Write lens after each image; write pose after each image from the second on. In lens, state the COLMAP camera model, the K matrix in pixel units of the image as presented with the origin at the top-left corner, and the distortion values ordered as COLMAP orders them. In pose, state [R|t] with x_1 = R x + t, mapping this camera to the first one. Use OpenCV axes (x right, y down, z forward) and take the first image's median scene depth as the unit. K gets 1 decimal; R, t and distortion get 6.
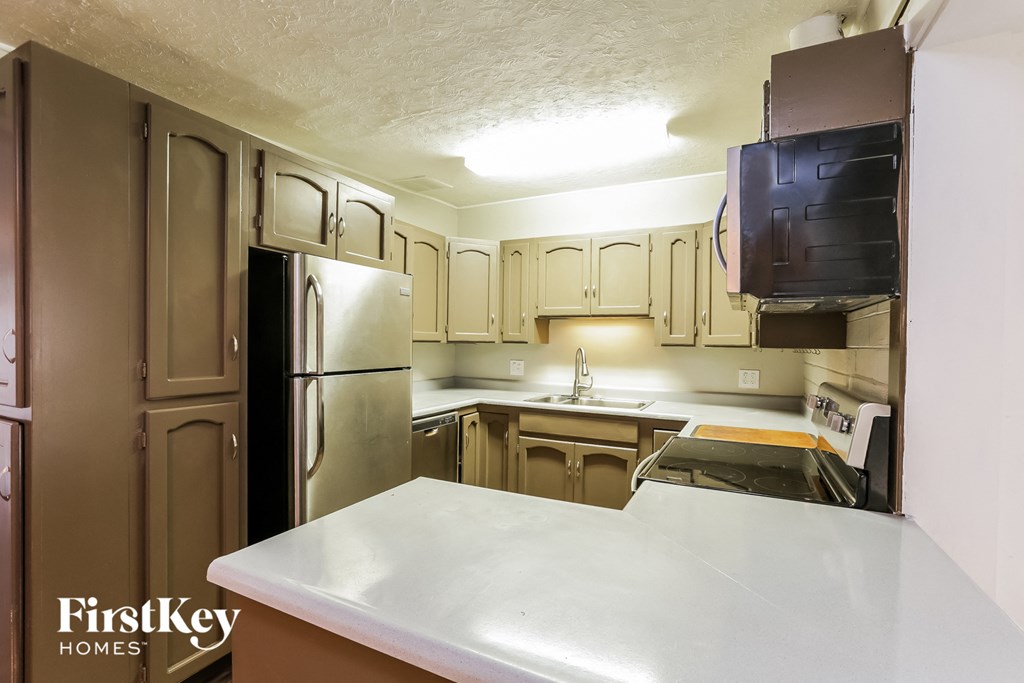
lens RADIAL K [[466.8, 0, 513.7], [0, 466.8, 343.9], [0, 0, 1]] dist [0.003095, 0.000986]
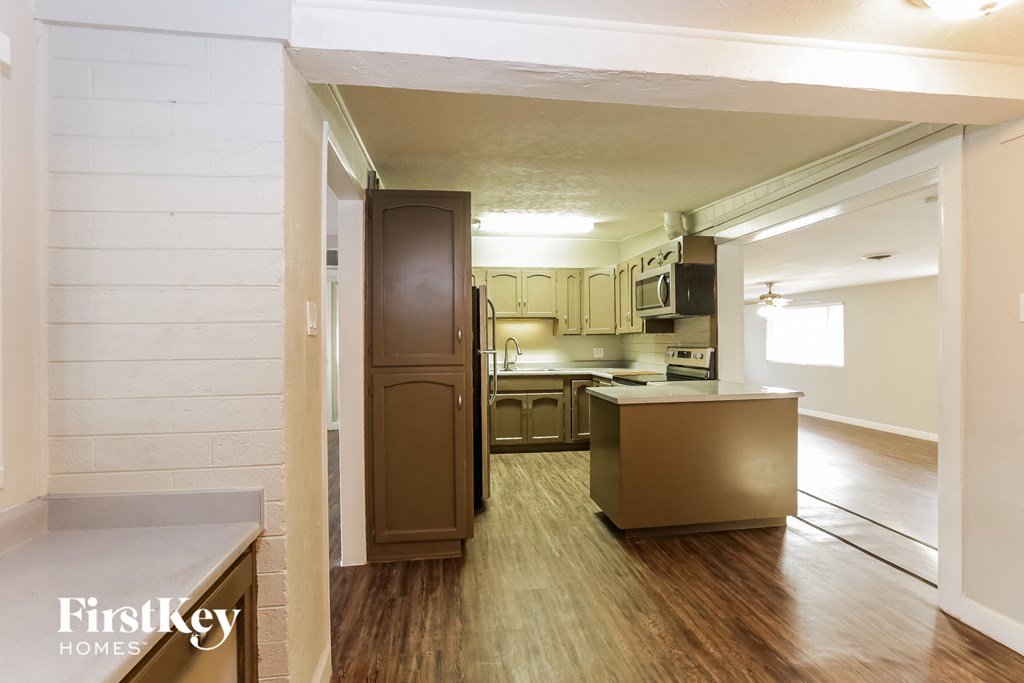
lens RADIAL K [[466.8, 0, 511.6], [0, 466.8, 338.4], [0, 0, 1]] dist [0.003095, 0.000986]
pose [[0.836175, -0.023133, 0.547975, -0.841071], [0.024078, 0.999695, 0.005461, 0.002113], [-0.547935, 0.008628, 0.836477, -0.378437]]
